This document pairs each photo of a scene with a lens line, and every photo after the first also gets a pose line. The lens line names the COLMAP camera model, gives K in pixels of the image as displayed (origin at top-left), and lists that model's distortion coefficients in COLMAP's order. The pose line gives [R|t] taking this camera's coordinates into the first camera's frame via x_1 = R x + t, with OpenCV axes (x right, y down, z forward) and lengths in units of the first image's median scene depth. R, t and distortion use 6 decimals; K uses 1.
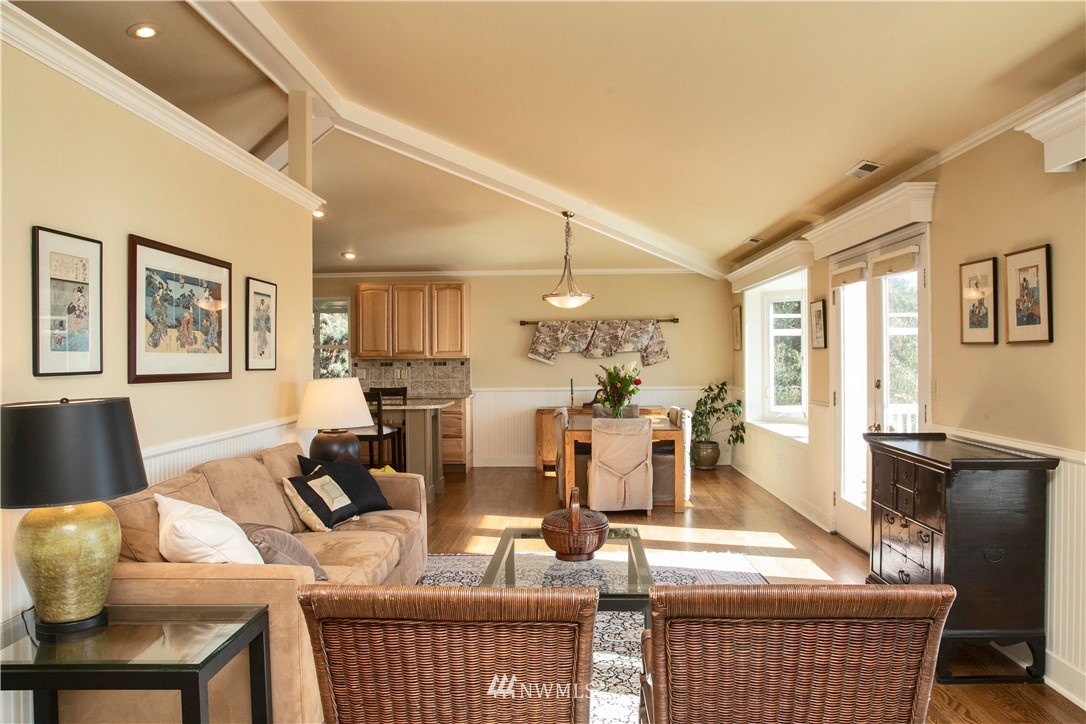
lens RADIAL K [[823.9, 0, 556.7], [0, 823.9, 325.5], [0, 0, 1]] dist [-0.050459, -0.010642]
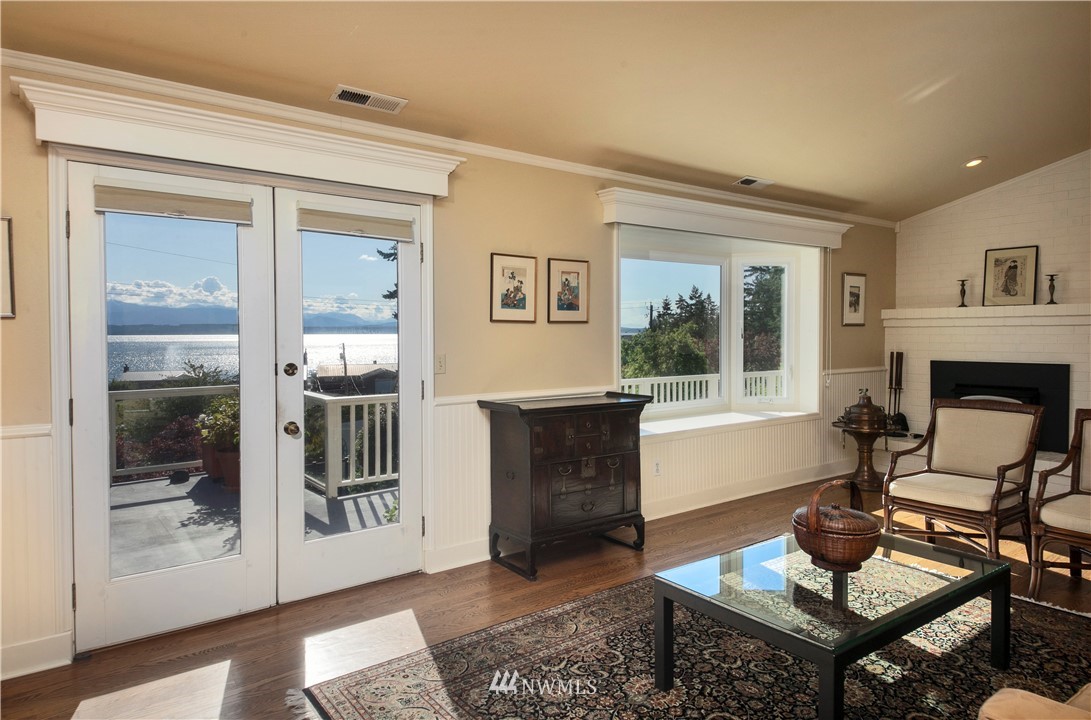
lens RADIAL K [[663.9, 0, 561.1], [0, 663.9, 332.8], [0, 0, 1]] dist [0.044272, -0.002722]
pose [[-0.625185, 0.010506, 0.780406, -0.136835], [-0.020307, 0.999352, -0.029722, 0.028952], [-0.780213, -0.034430, -0.624566, 0.662965]]
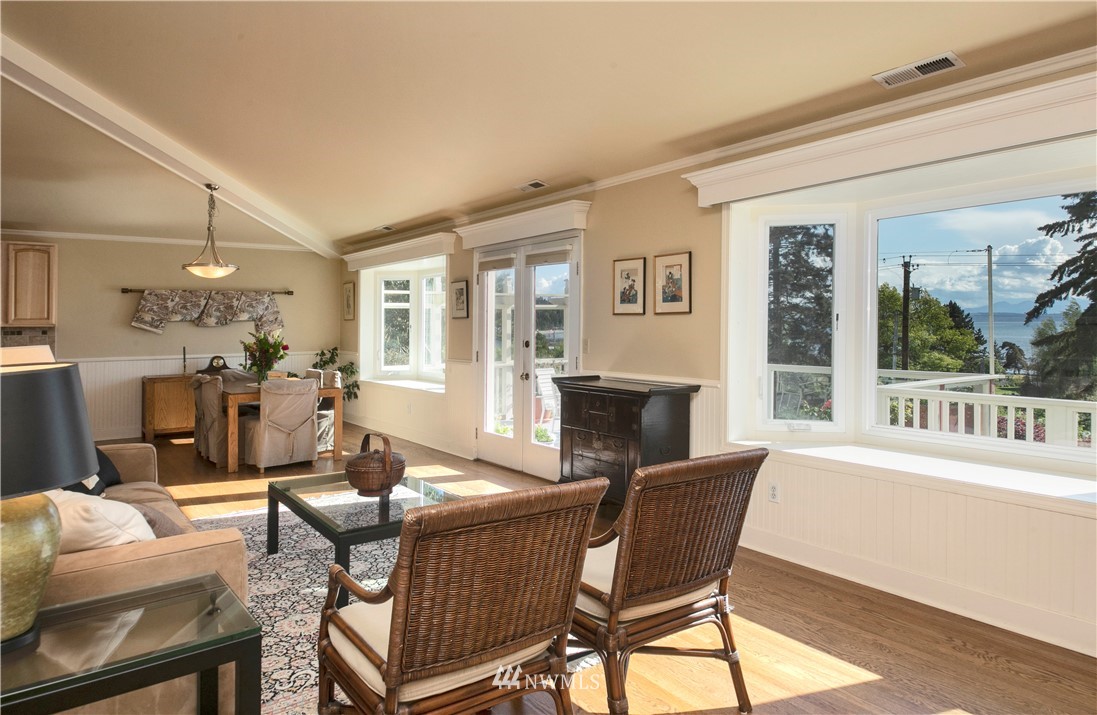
lens RADIAL K [[692.4, 0, 572.3], [0, 692.4, 307.7], [0, 0, 1]] dist [0.036831, -0.014157]
pose [[0.787785, 0.017865, 0.615691, -0.146848], [-0.022831, 0.999739, 0.000205, 0.005288], [-0.615527, -0.014219, 0.787987, 0.023492]]
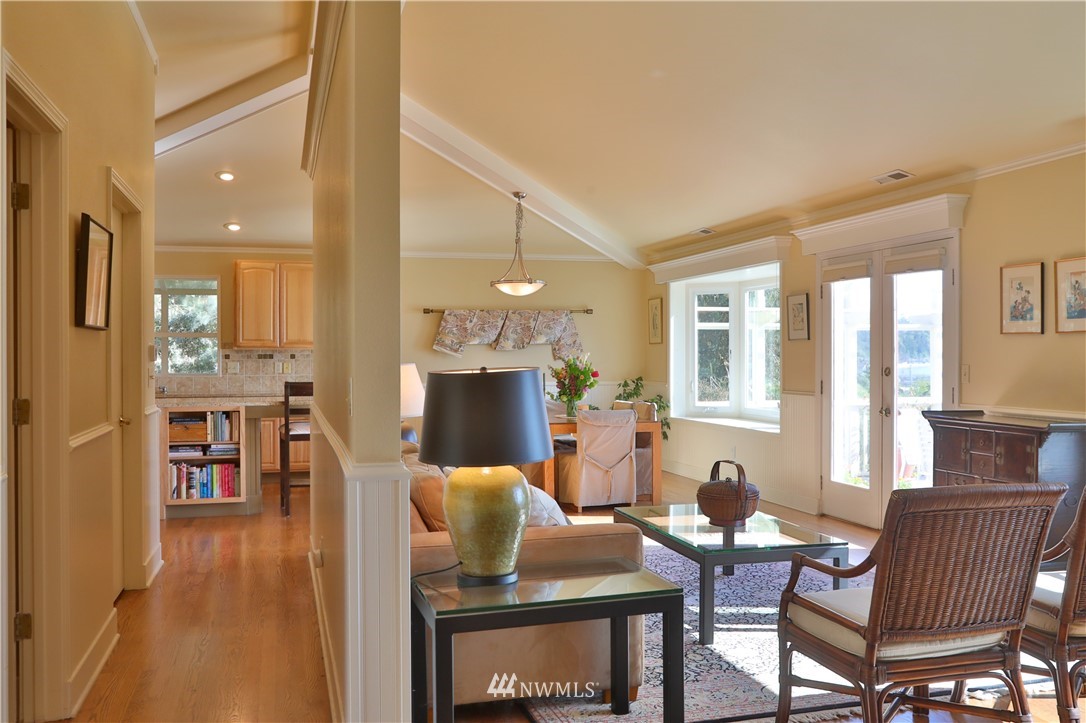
lens RADIAL K [[978.0, 0, 589.4], [0, 978.0, 318.5], [0, 0, 1]] dist [-0.027961, 0.004226]
pose [[0.949503, 0.018070, 0.313236, -0.224055], [-0.017573, 0.999836, -0.004412, 0.007343], [-0.313264, -0.001315, 0.949665, -0.067801]]
